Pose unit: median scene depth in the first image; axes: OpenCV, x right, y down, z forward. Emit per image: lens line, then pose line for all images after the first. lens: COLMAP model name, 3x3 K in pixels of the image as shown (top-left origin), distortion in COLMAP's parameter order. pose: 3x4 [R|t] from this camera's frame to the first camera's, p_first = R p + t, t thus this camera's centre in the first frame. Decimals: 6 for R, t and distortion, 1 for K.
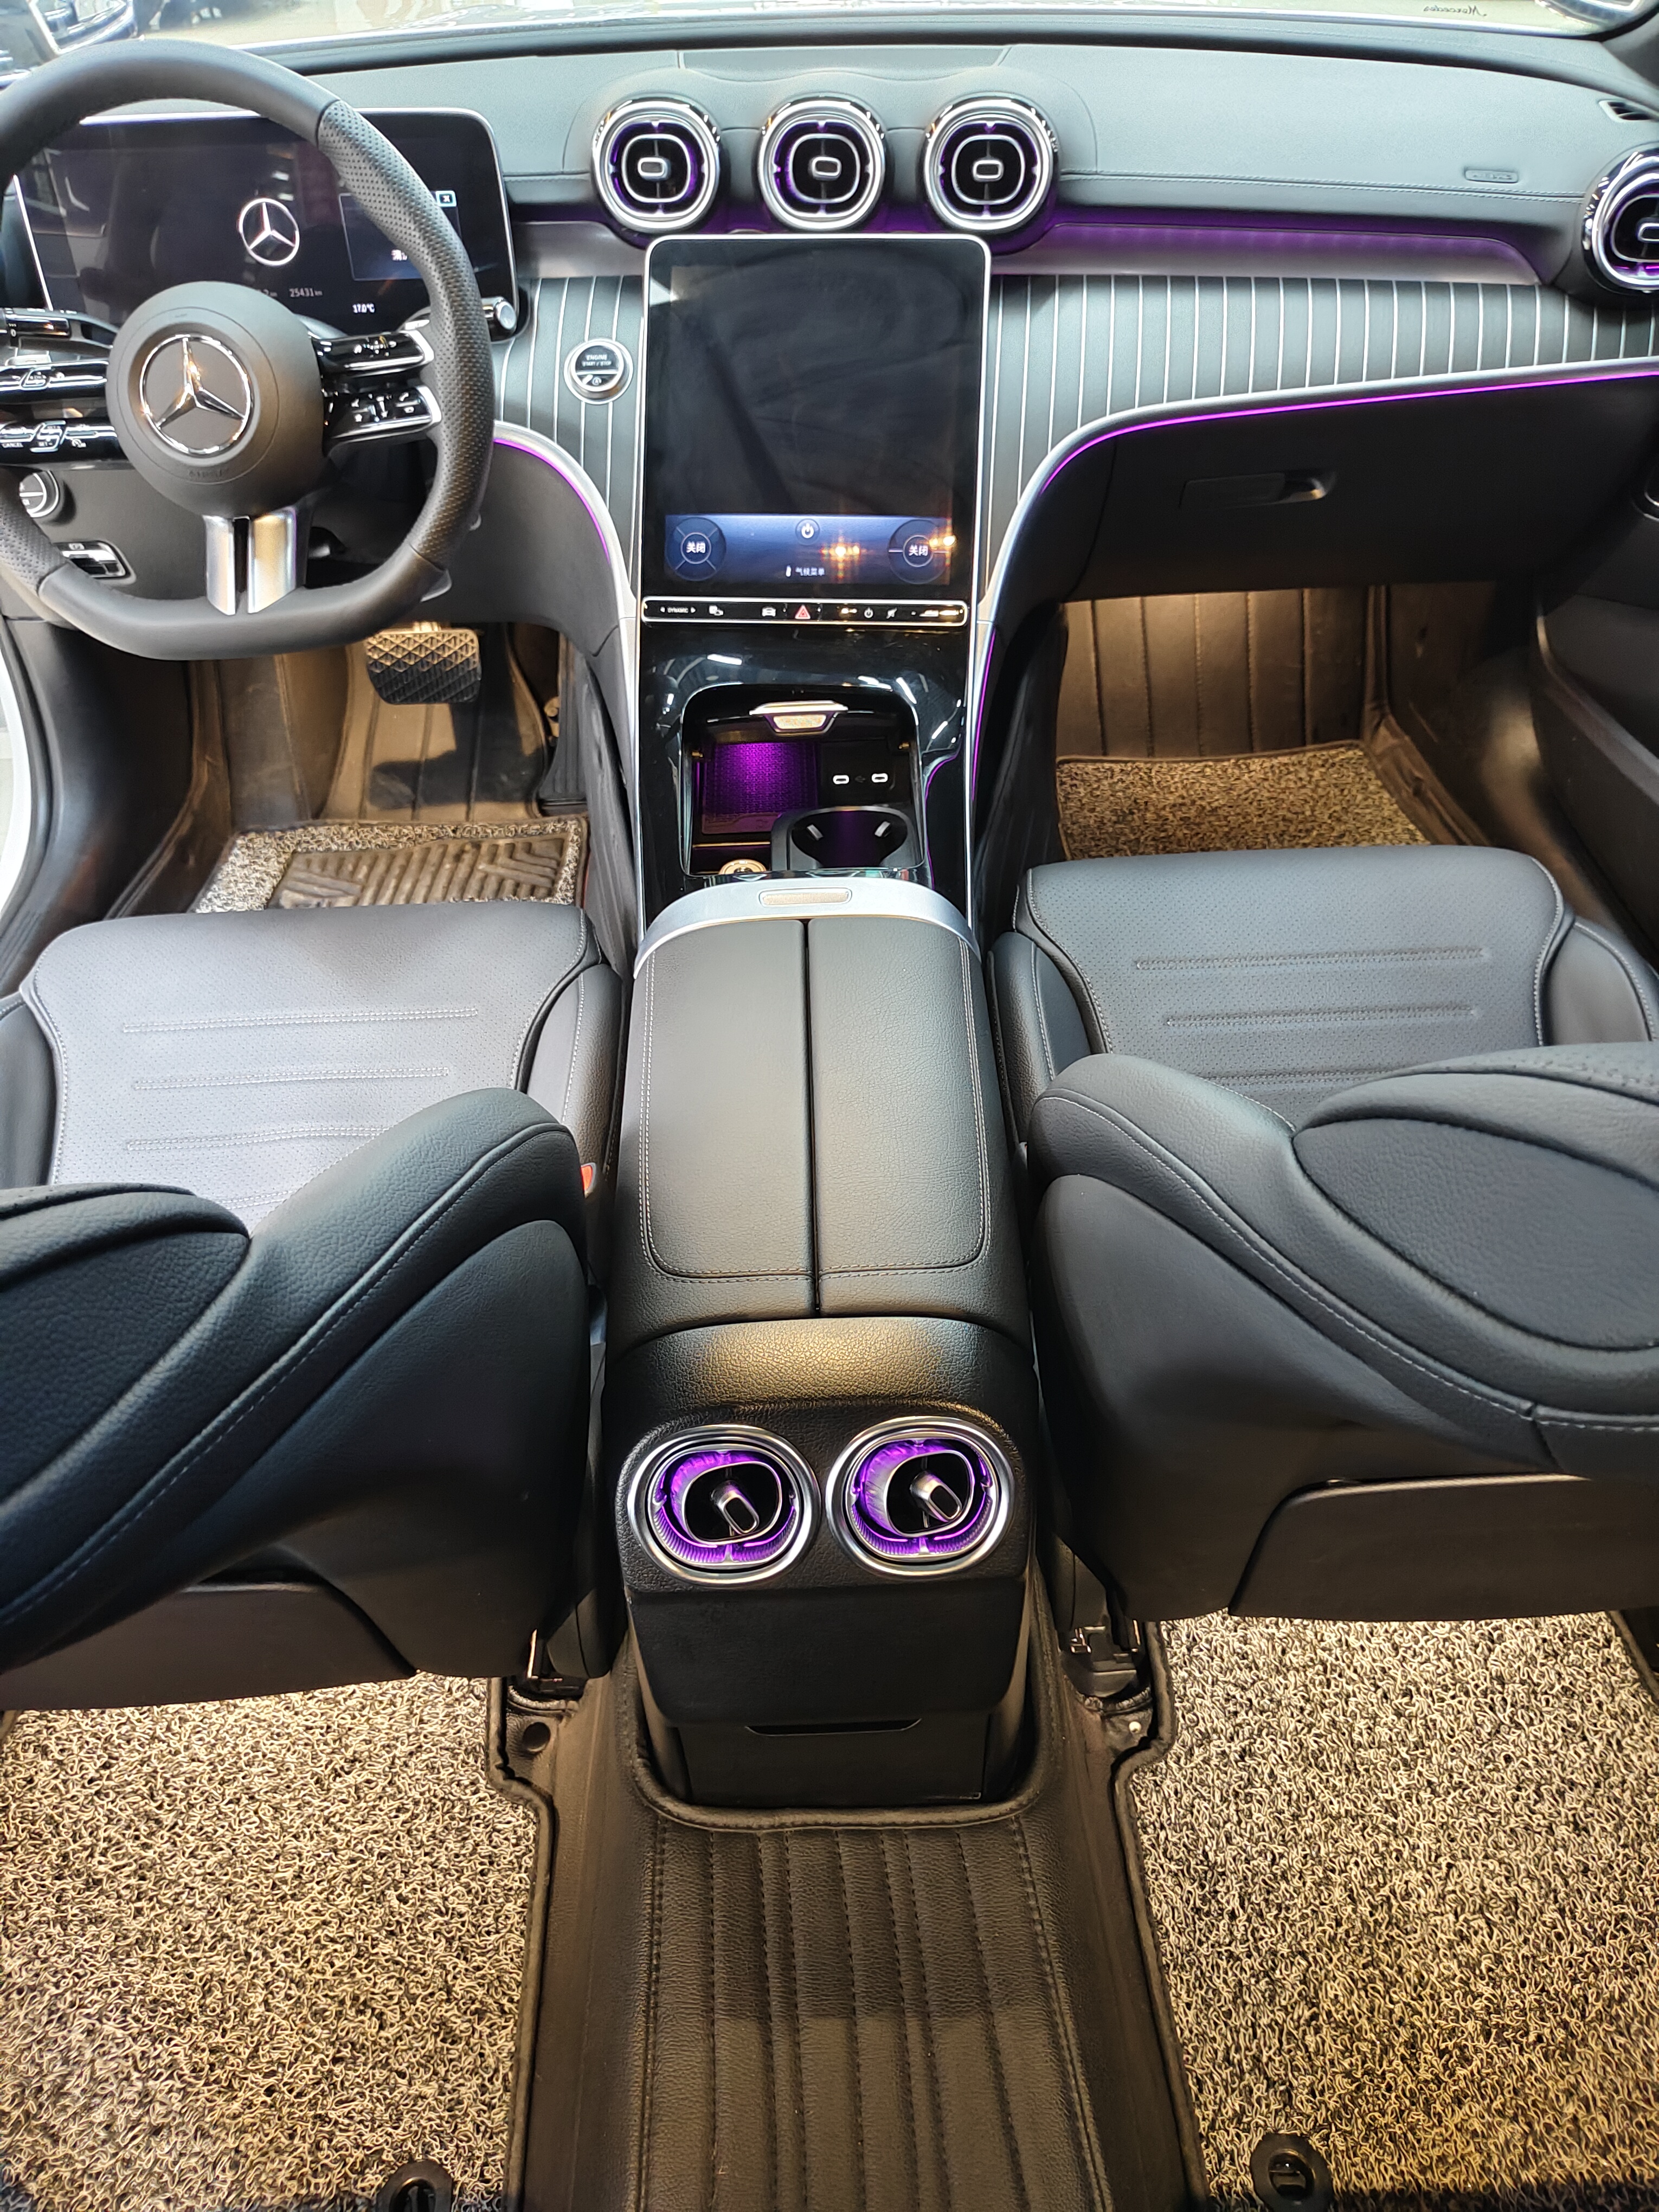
lens RADIAL K [[1542.3, 0, 866.3], [0, 1542.3, 1107.1], [0, 0, 1]] dist [0.029691, -0.052891]
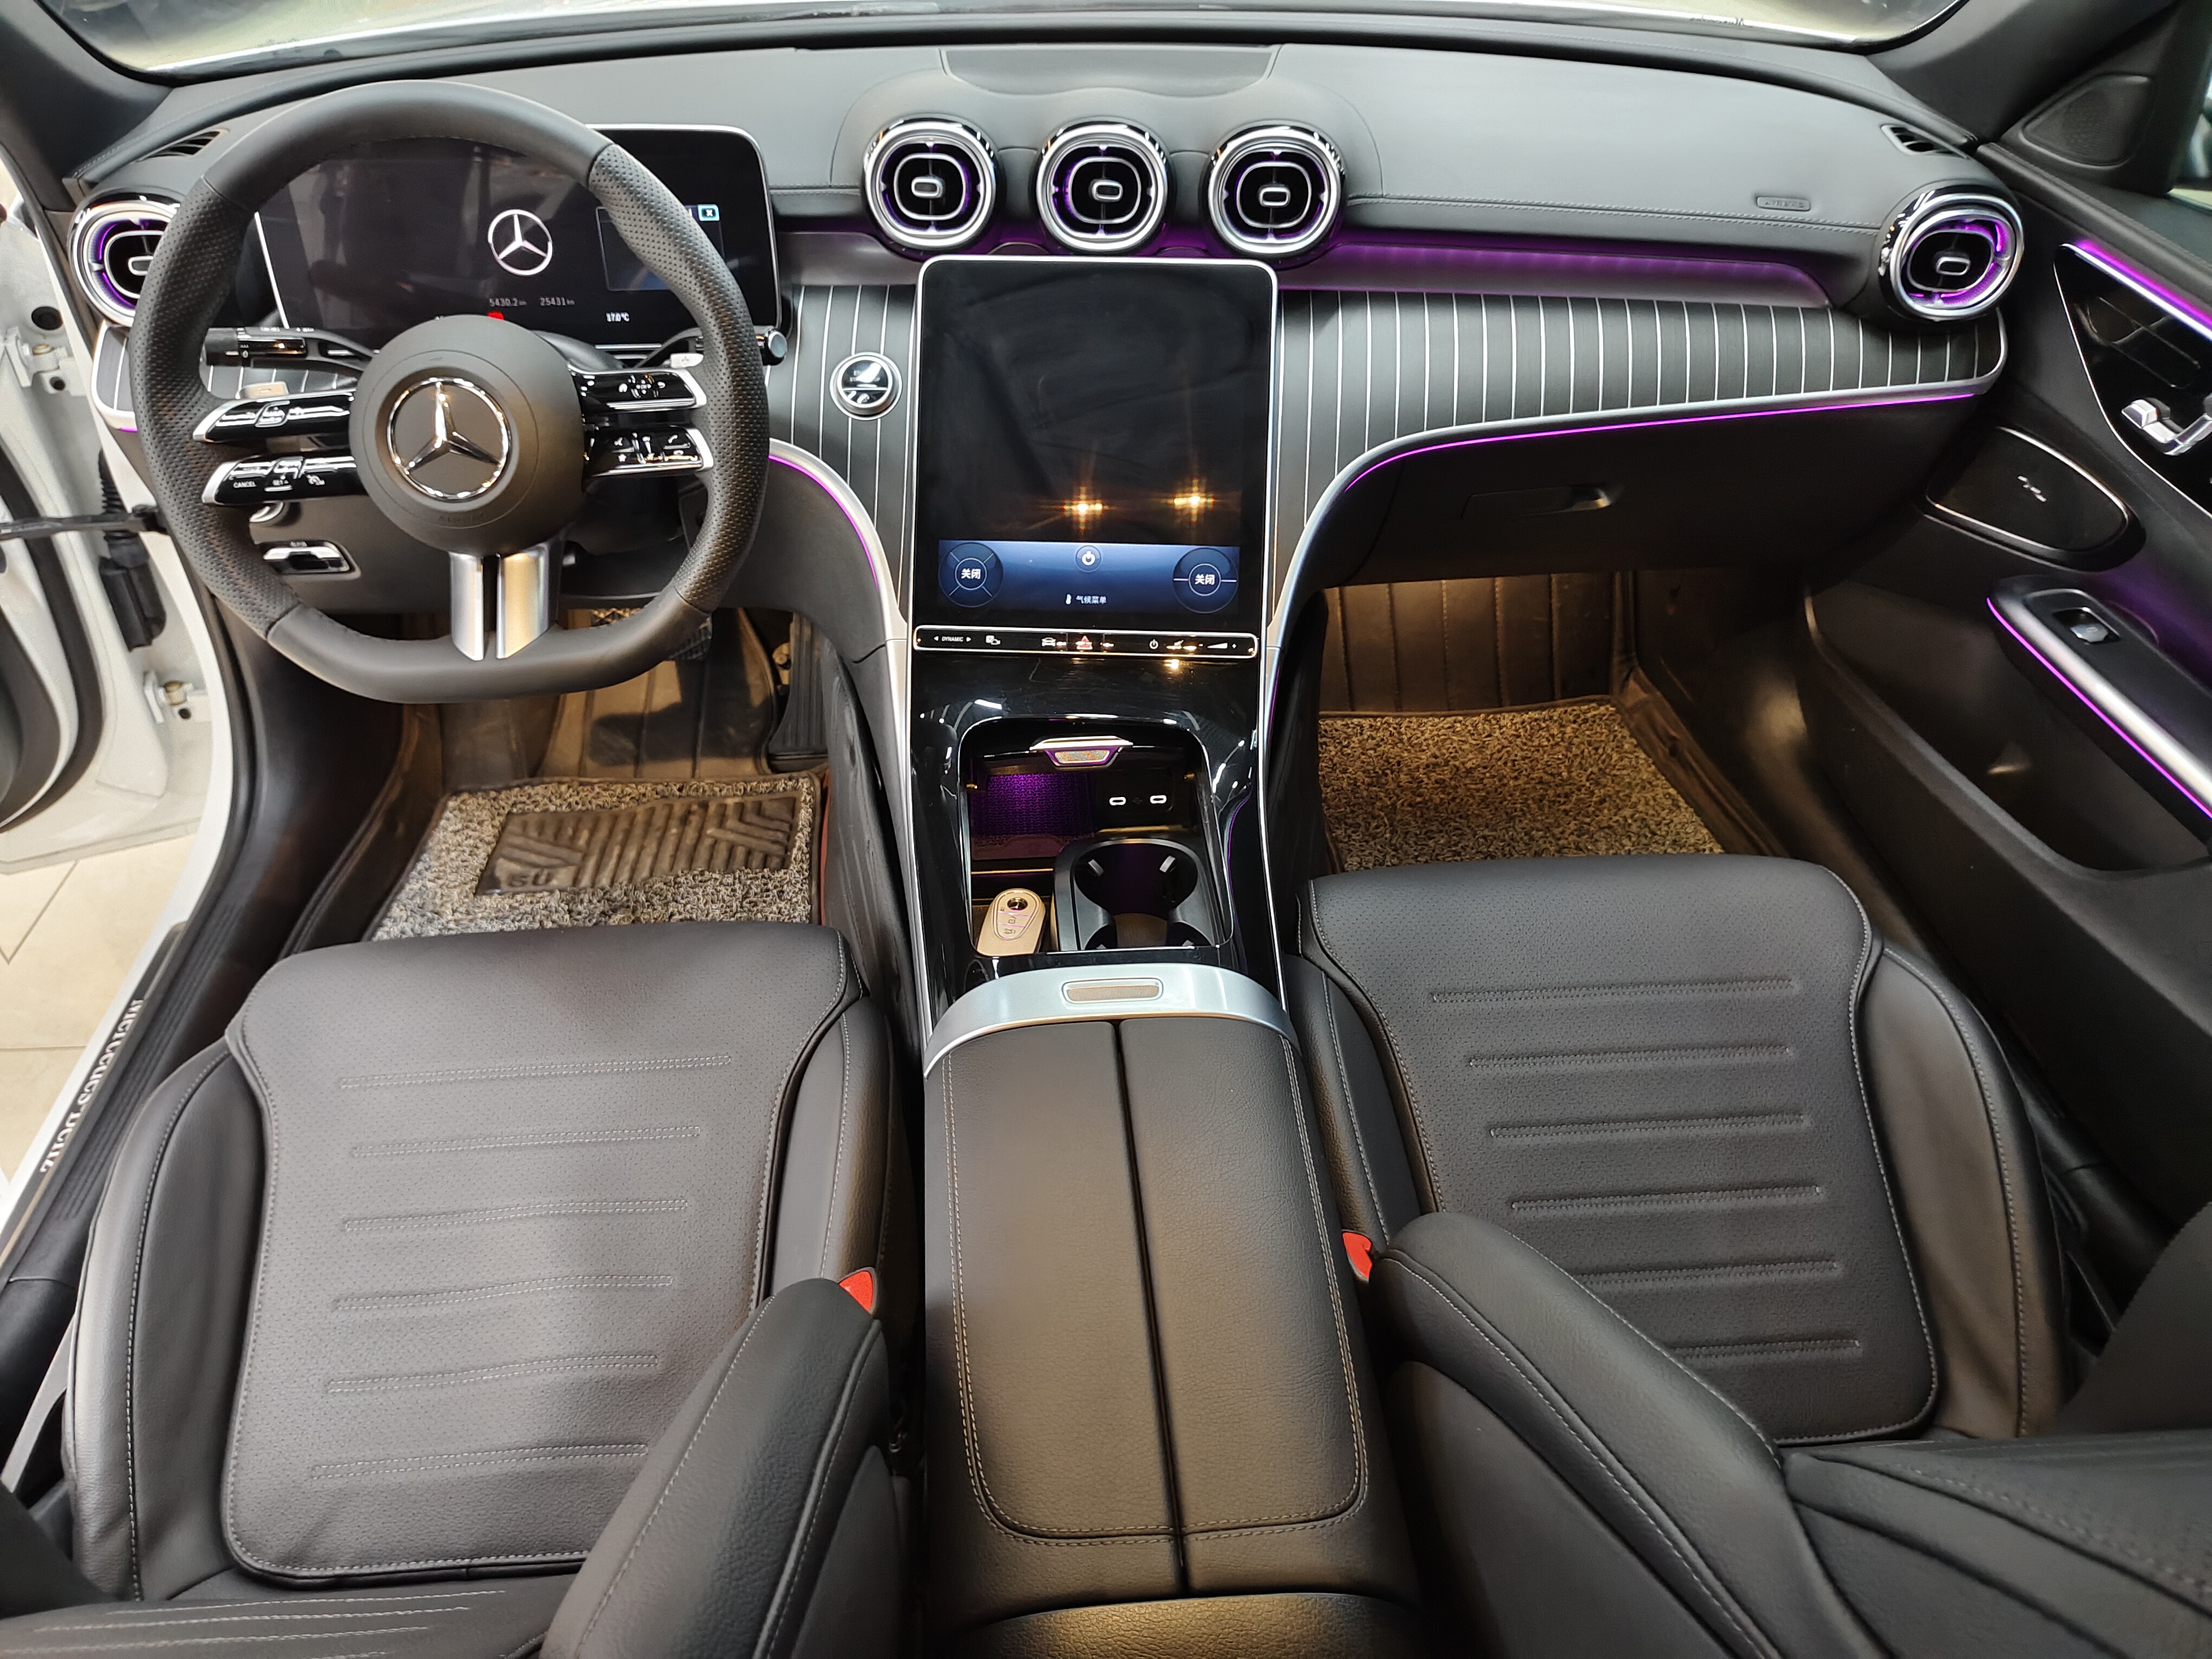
lens RADIAL K [[1542.8, 0, 1106.0], [0, 1542.8, 829.5], [0, 0, 1]] dist [0.064812, -0.132622]
pose [[0.999316, -0.003935, 0.036761, -0.061072], [0.006672, 0.997189, -0.074630, -0.129194], [-0.036364, 0.074824, 0.996534, 0.057533]]
